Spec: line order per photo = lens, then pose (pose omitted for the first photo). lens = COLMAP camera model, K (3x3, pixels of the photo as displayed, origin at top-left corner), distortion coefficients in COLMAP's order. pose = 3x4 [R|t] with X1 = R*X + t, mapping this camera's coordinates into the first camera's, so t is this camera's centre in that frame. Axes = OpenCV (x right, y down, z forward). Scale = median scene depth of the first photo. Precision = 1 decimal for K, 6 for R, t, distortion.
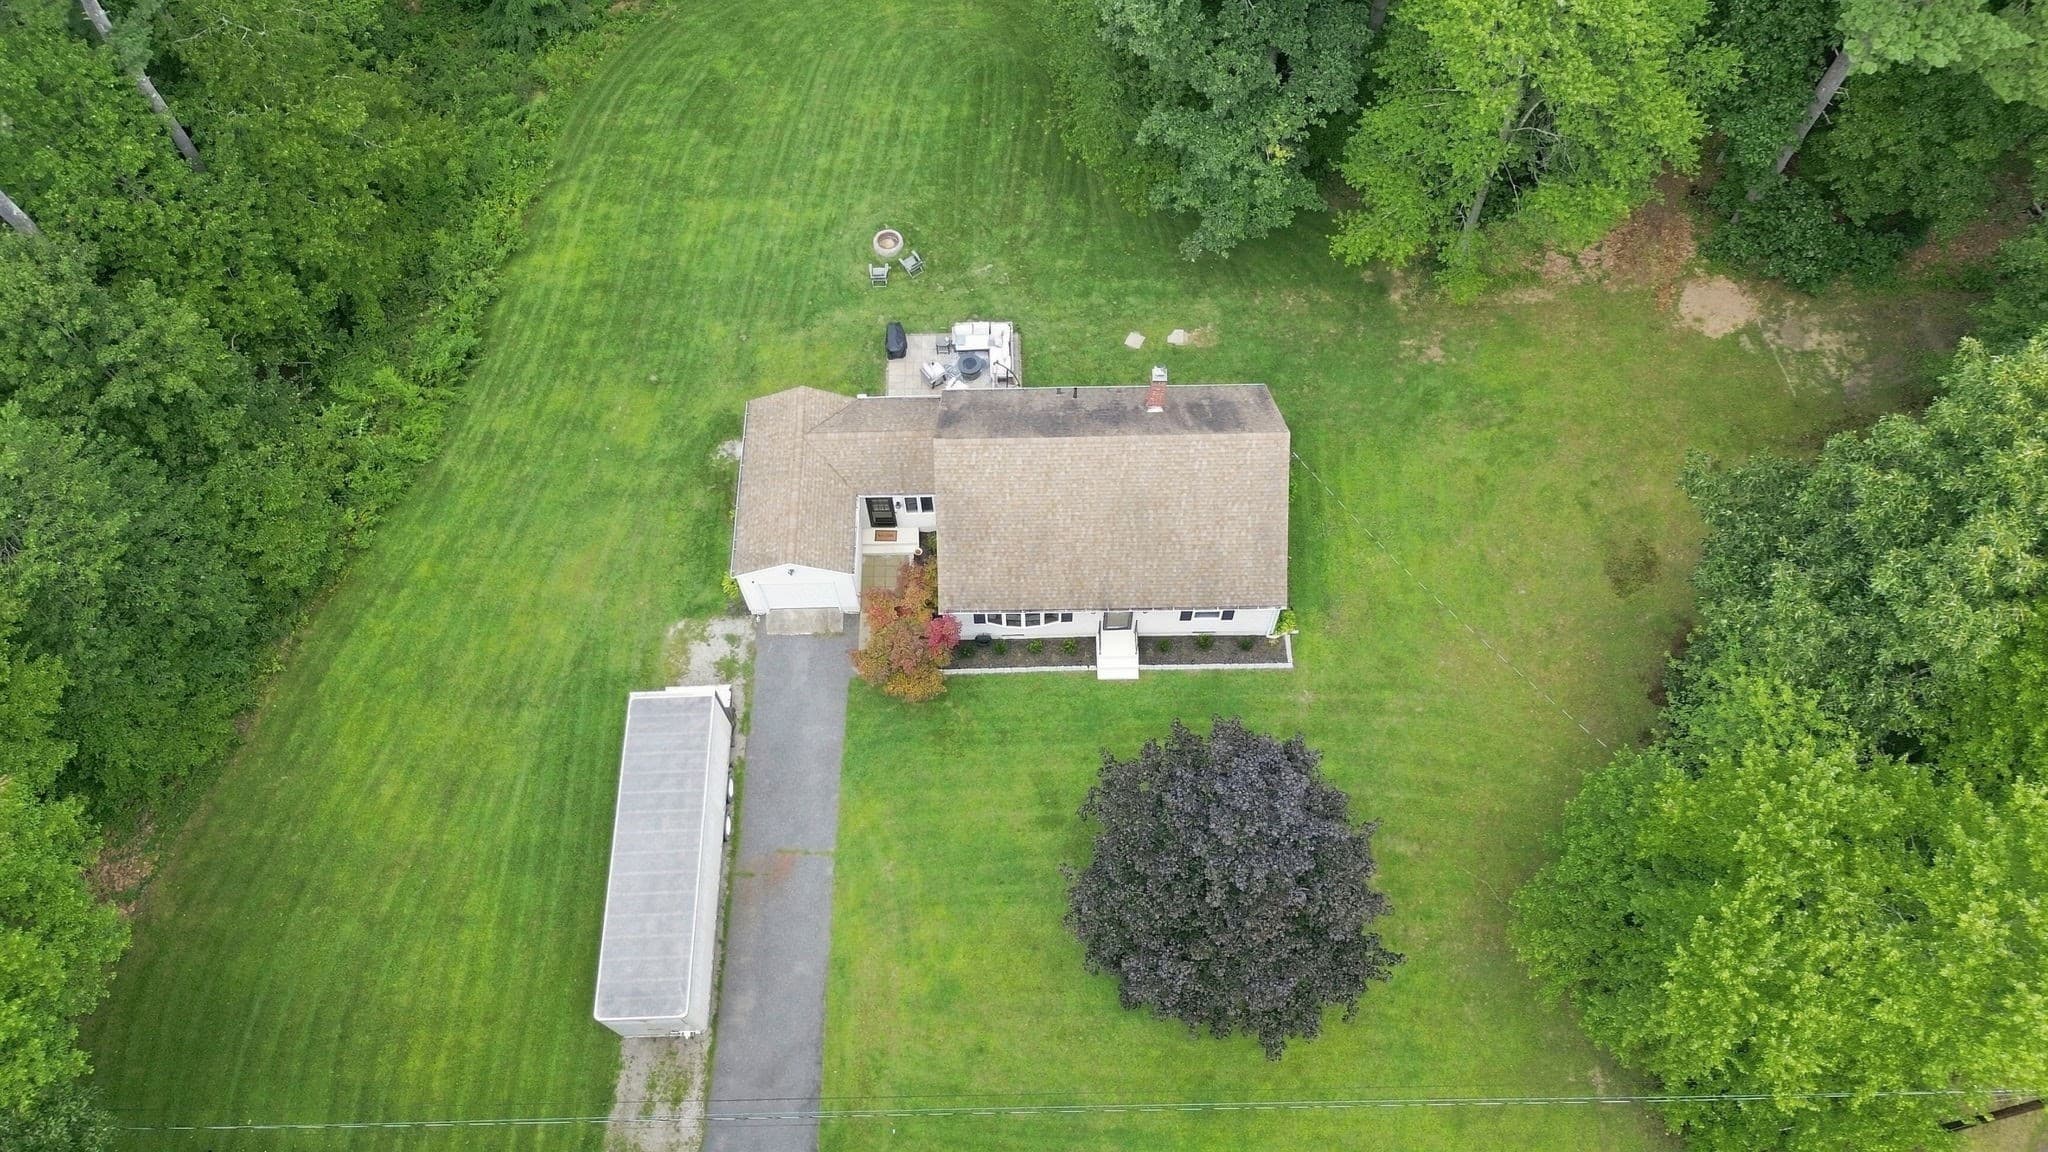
lens RADIAL K [[1445.6, 0, 1036.5], [0, 1445.6, 582.6], [0, 0, 1]] dist [0.003255, 0.000390]
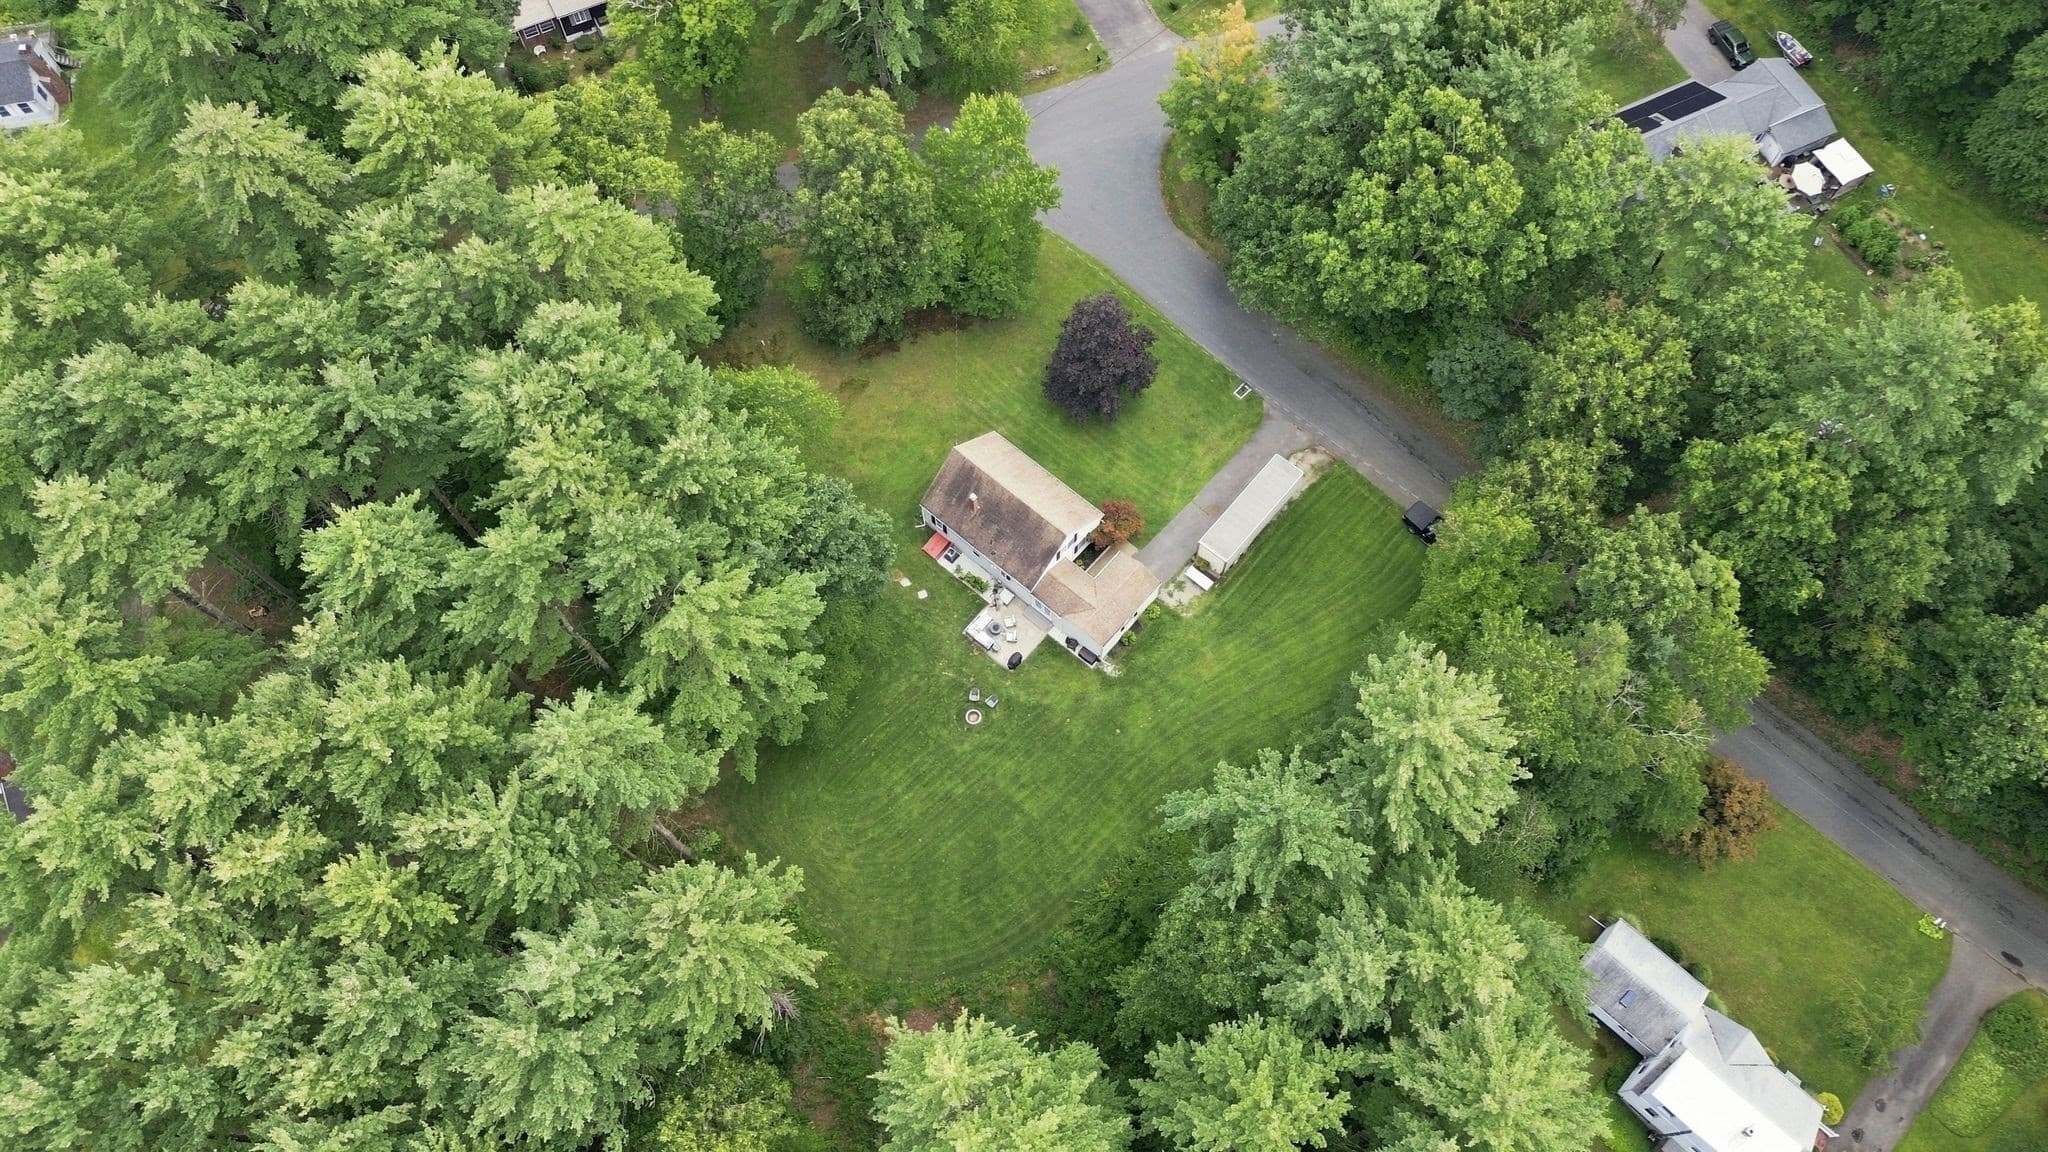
lens RADIAL K [[1418.2, 0, 1024.0], [0, 1418.2, 576.0], [0, 0, 1]] dist [0.001677, -0.000515]
pose [[-0.744917, -0.602687, 0.286123, -0.618572], [0.596662, -0.409953, 0.689879, -1.514036], [-0.298484, 0.684621, 0.664982, -0.387351]]
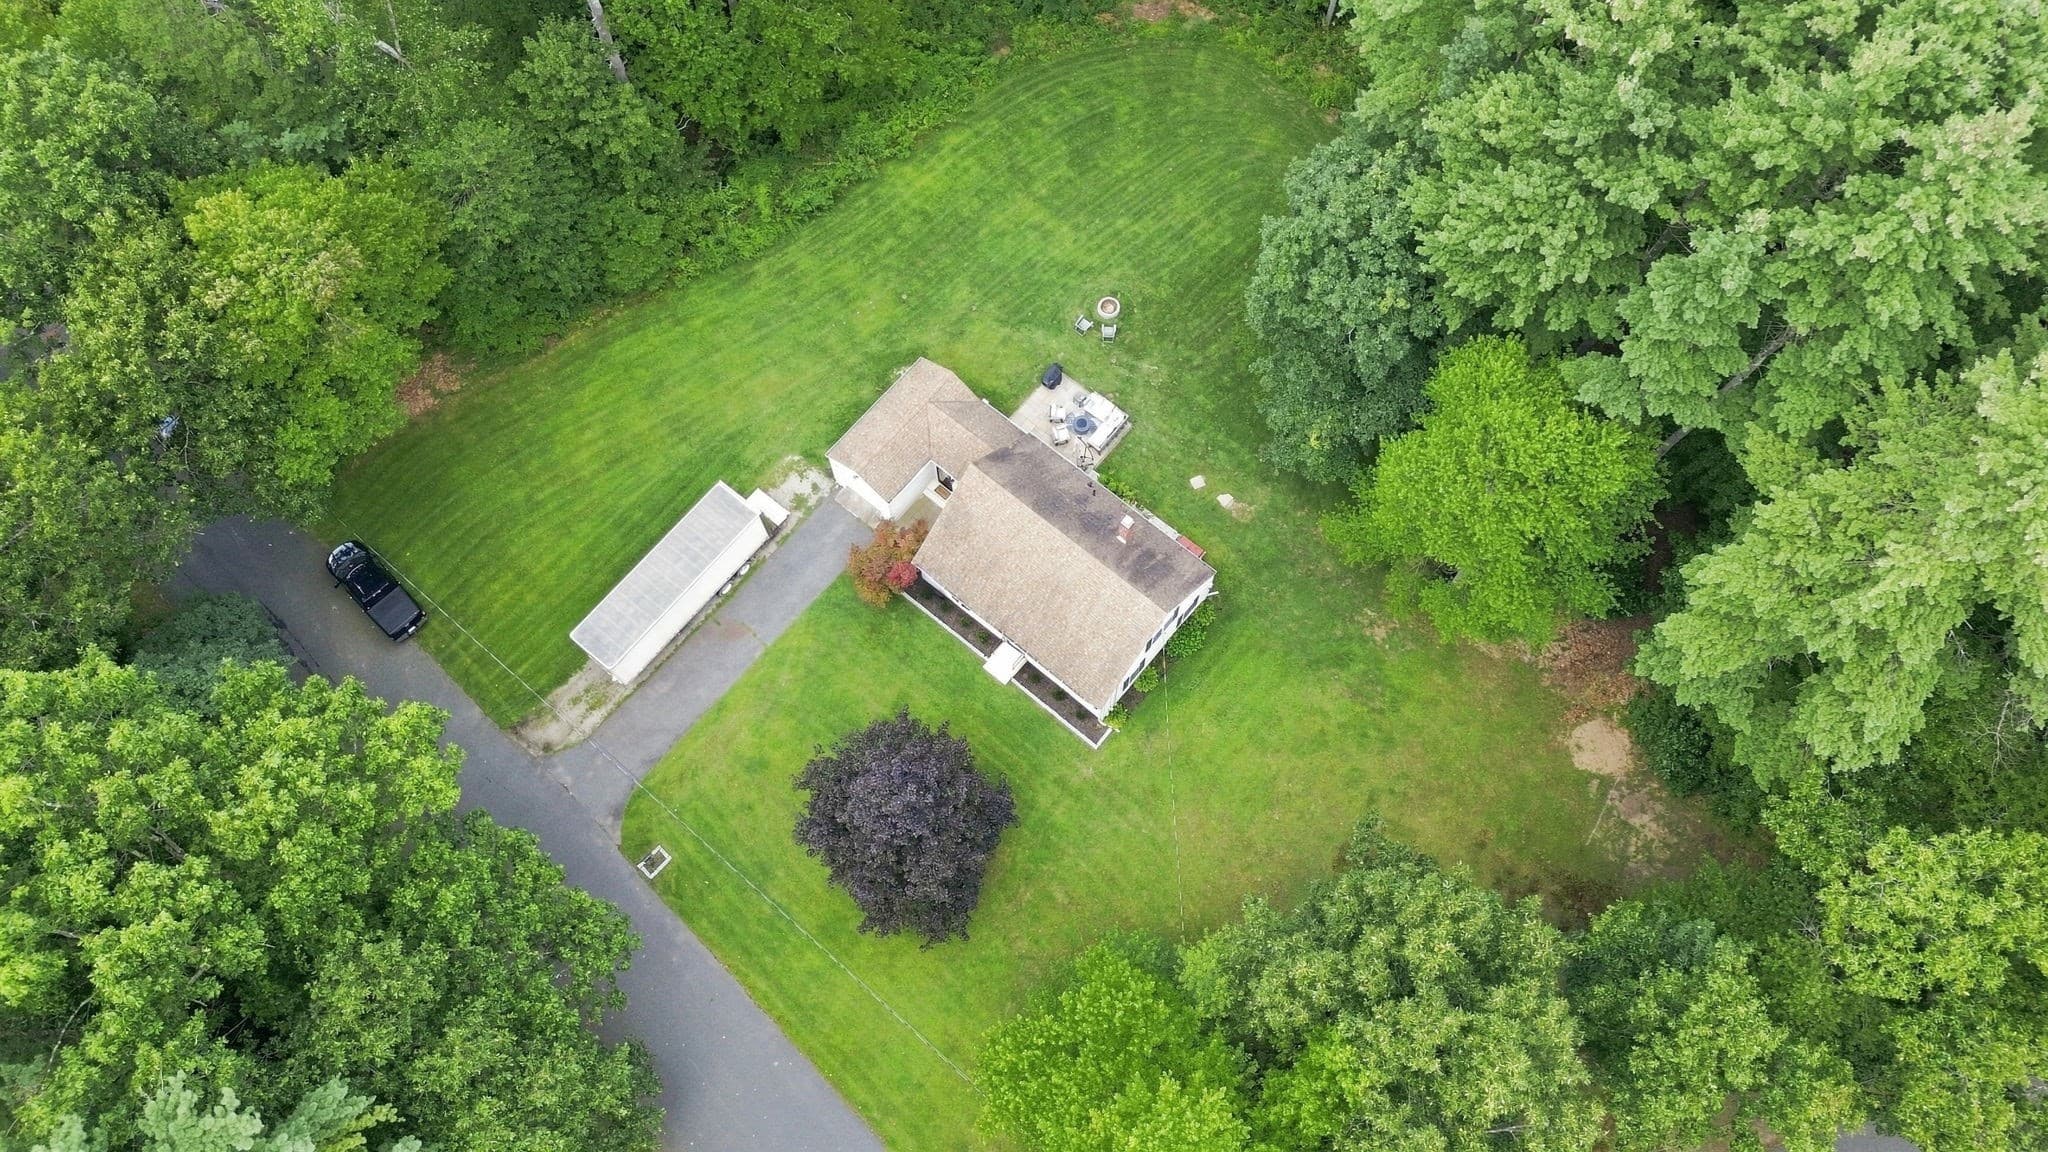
lens RADIAL K [[1445.6, 0, 1036.5], [0, 1445.6, 582.6], [0, 0, 1]] dist [0.003255, 0.000390]
pose [[0.759251, 0.612261, -0.220624, 0.318227], [-0.580910, 0.790417, 0.194381, -0.280752], [0.293397, -0.019421, 0.955793, -0.303592]]
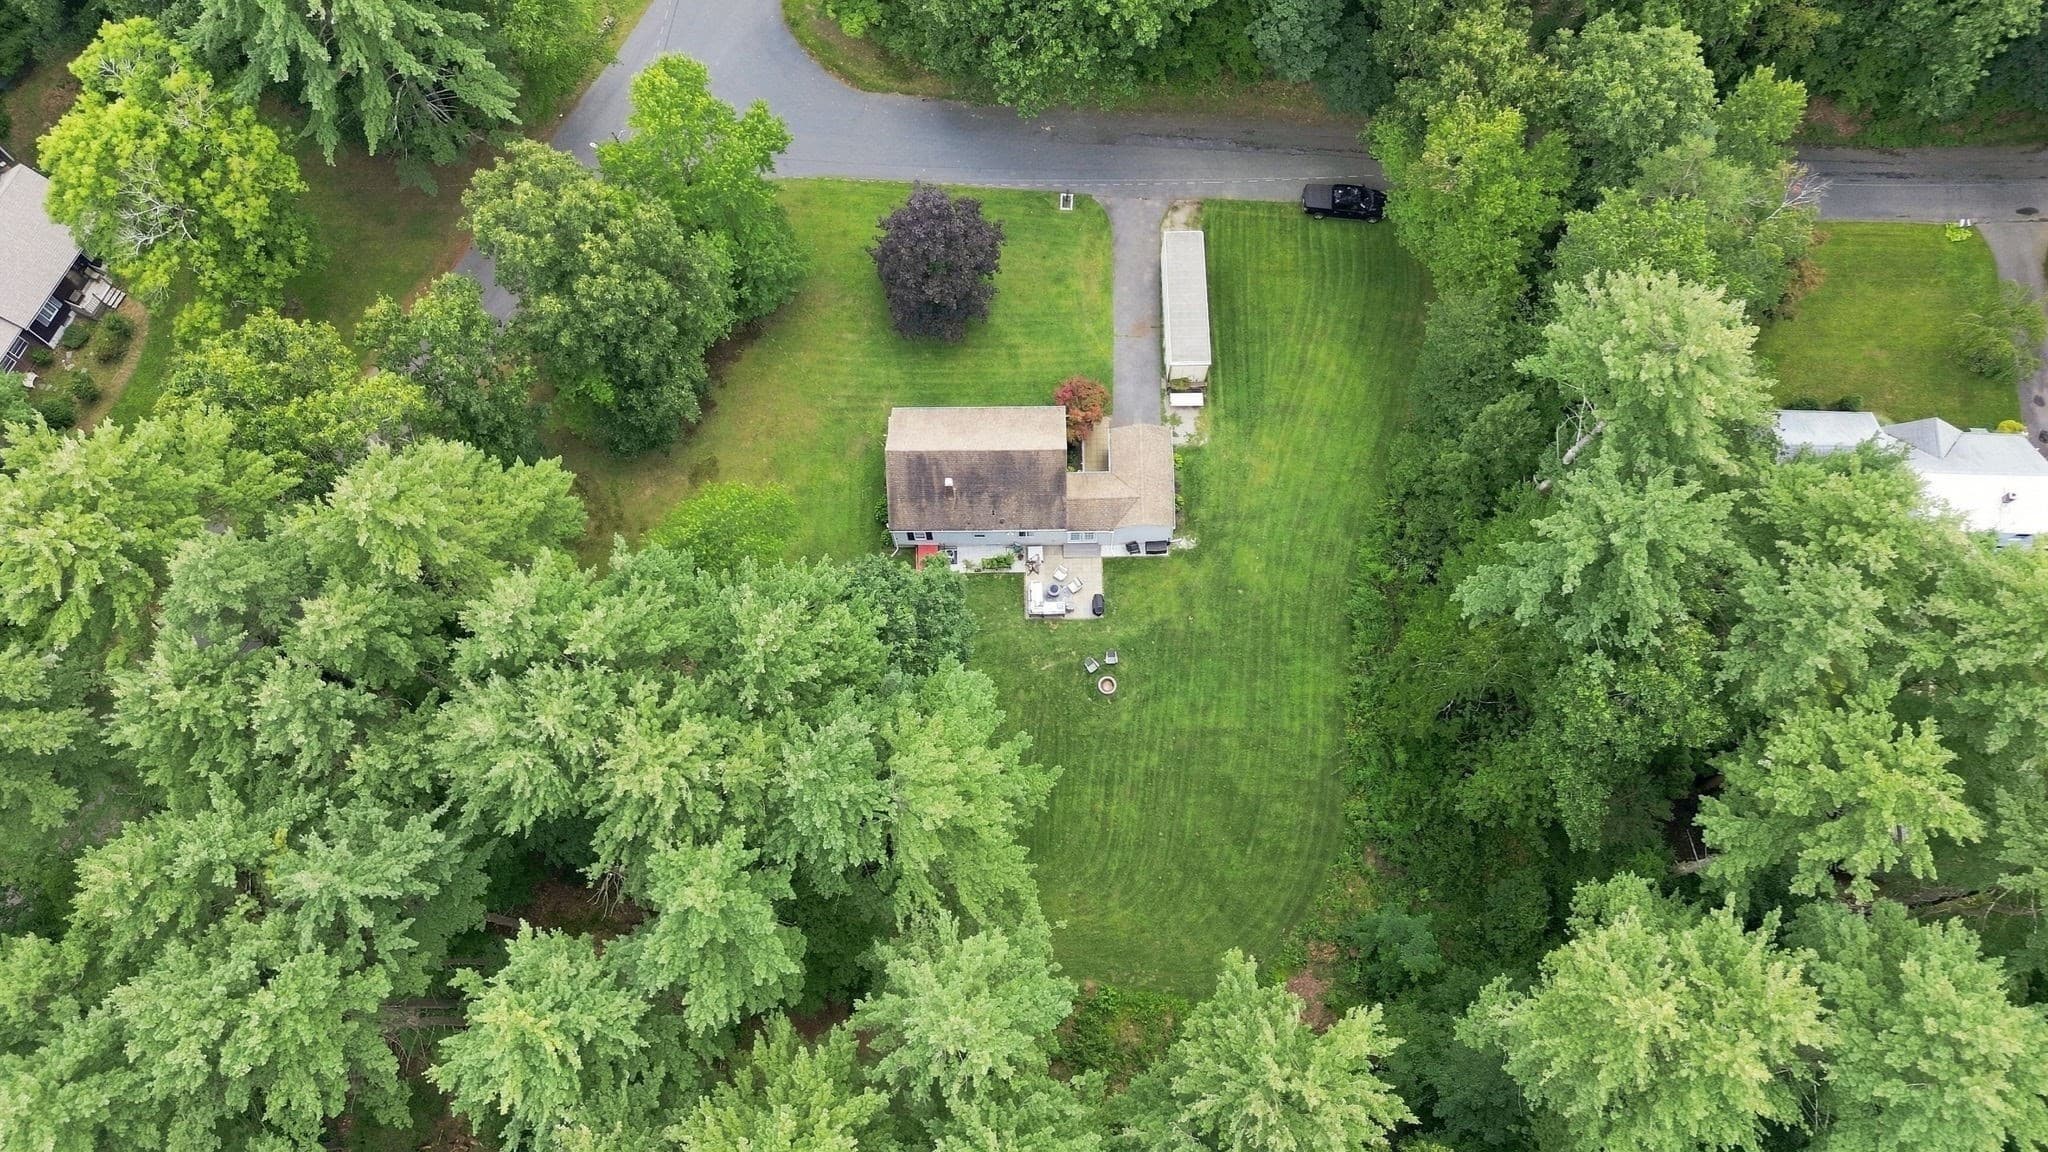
lens RADIAL K [[1445.6, 0, 1036.5], [0, 1445.6, 582.6], [0, 0, 1]] dist [0.003255, 0.000390]
pose [[-0.999571, -0.002281, 0.029203, -0.079187], [0.022606, -0.694041, 0.719580, -1.426668], [0.018627, 0.719932, 0.693795, -0.198127]]
